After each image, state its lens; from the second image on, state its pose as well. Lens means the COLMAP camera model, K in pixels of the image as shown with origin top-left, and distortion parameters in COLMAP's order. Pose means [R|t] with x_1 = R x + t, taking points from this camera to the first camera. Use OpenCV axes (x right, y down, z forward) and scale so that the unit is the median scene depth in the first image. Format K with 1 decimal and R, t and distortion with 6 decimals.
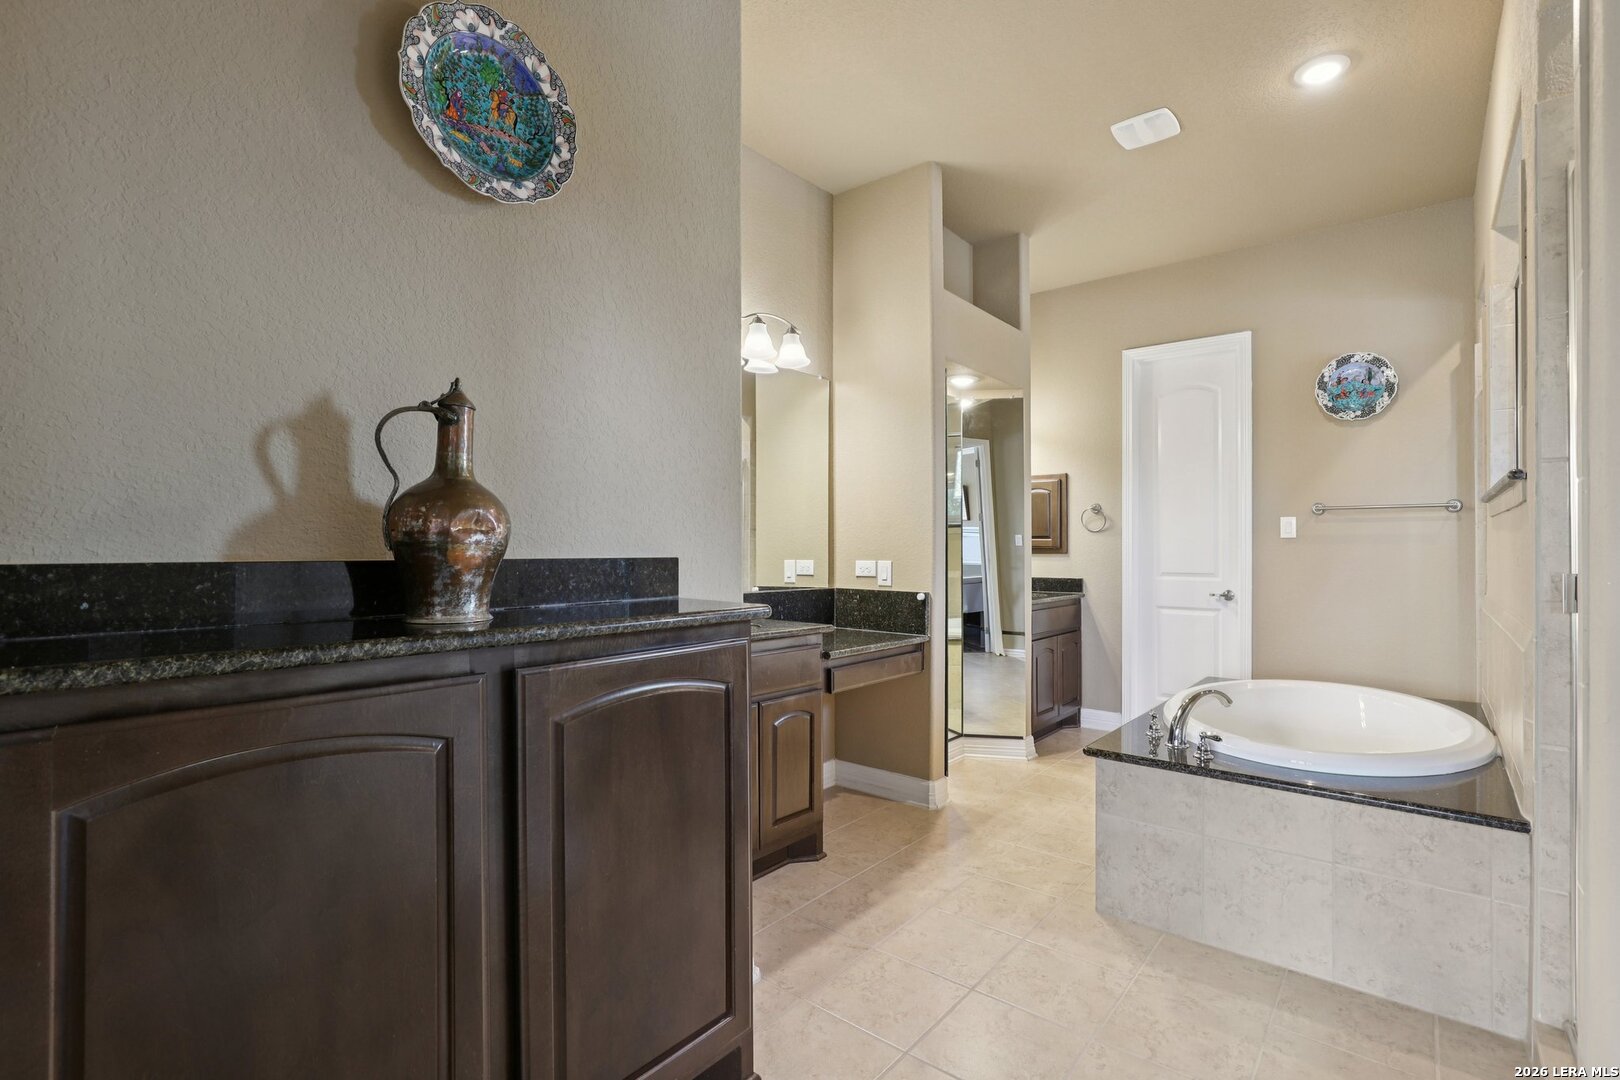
lens RADIAL K [[751.8, 0, 811.6], [0, 751.8, 556.7], [0, 0, 1]] dist [-0.039163, 0.016042]
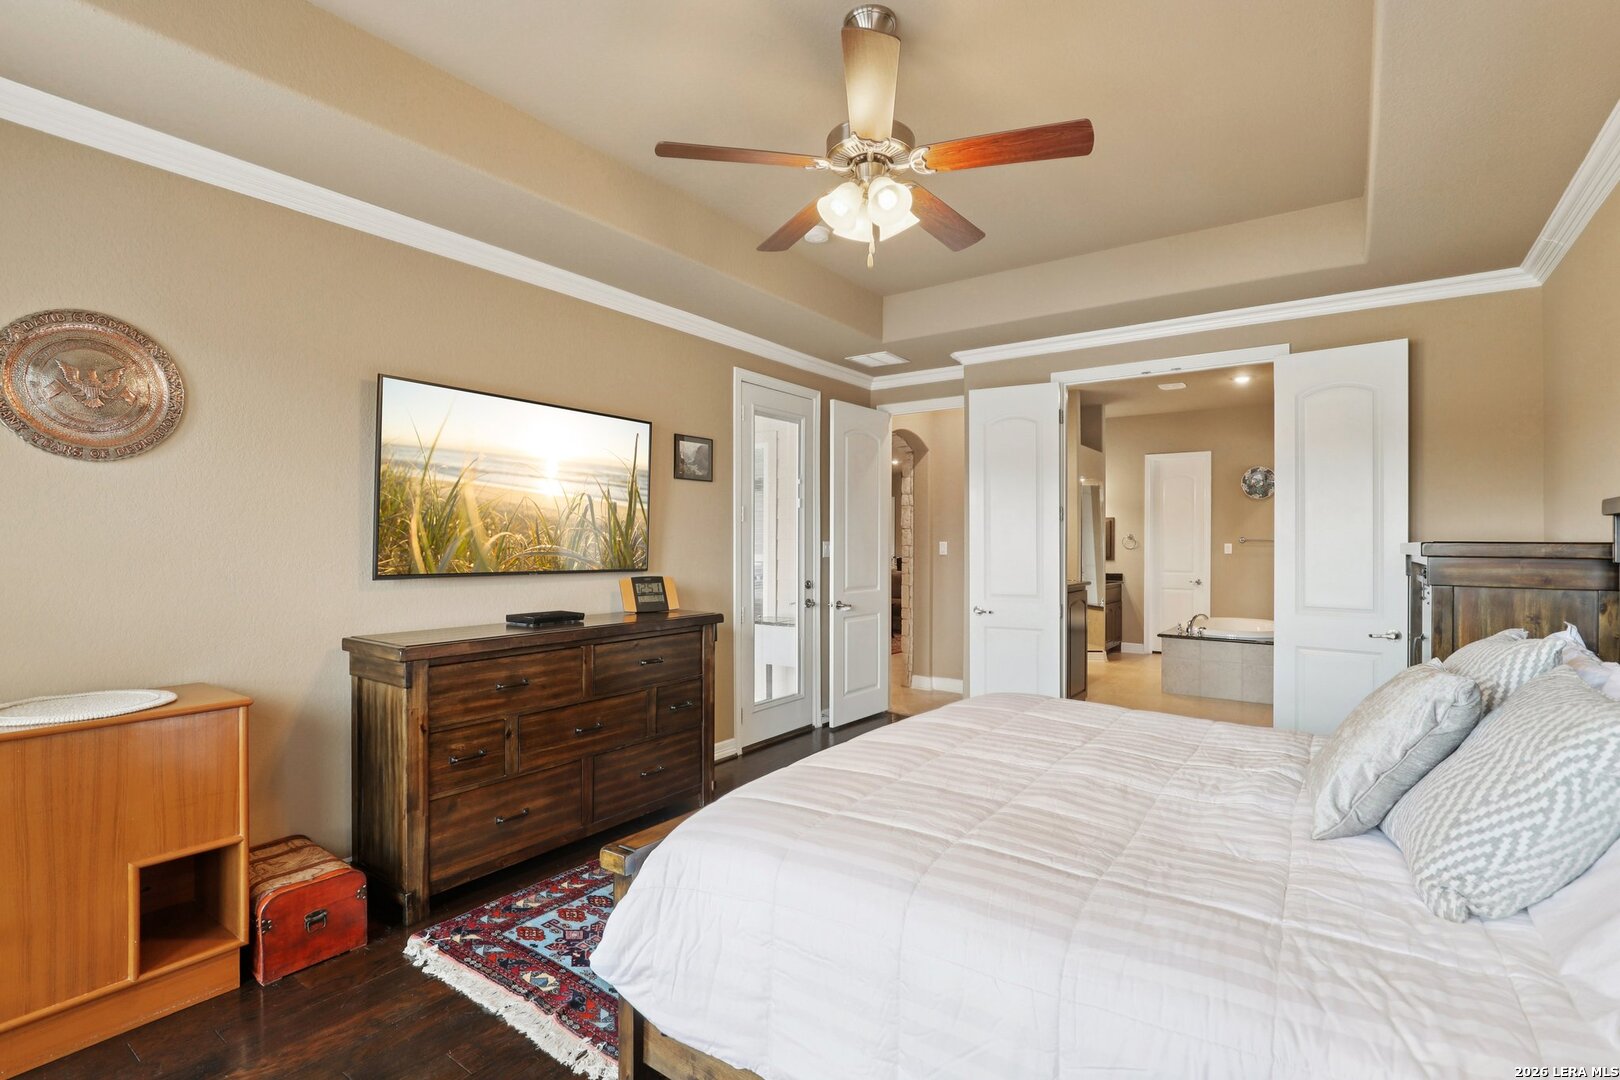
lens RADIAL K [[751.8, 0, 811.6], [0, 751.8, 556.7], [0, 0, 1]] dist [-0.039163, 0.016042]
pose [[0.998114, -0.000816, 0.061378, -0.633518], [0.000088, 0.999930, 0.011868, -0.041897], [-0.061383, -0.011840, 0.998044, -0.982748]]
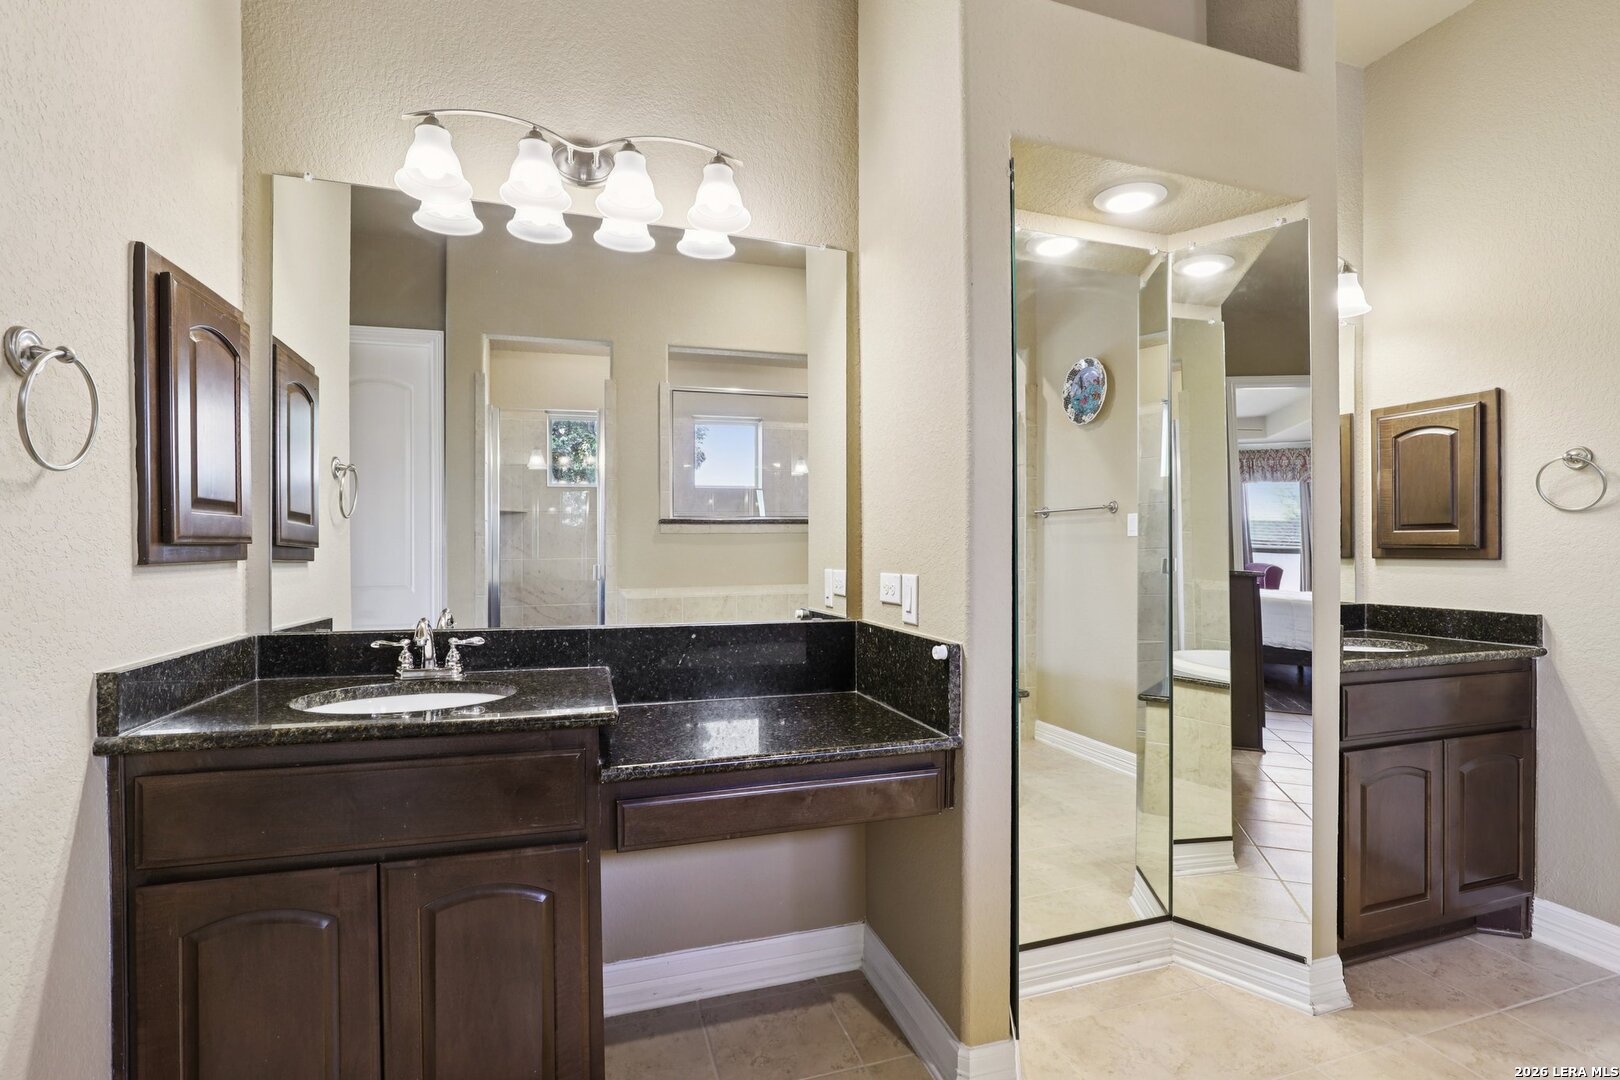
lens RADIAL K [[751.8, 0, 811.6], [0, 751.8, 556.7], [0, 0, 1]] dist [-0.039163, 0.016042]
pose [[0.845932, 0.007073, -0.533244, 0.265789], [-0.005048, 0.999973, 0.005256, -0.007338], [0.533267, -0.001754, 0.845945, 0.454590]]
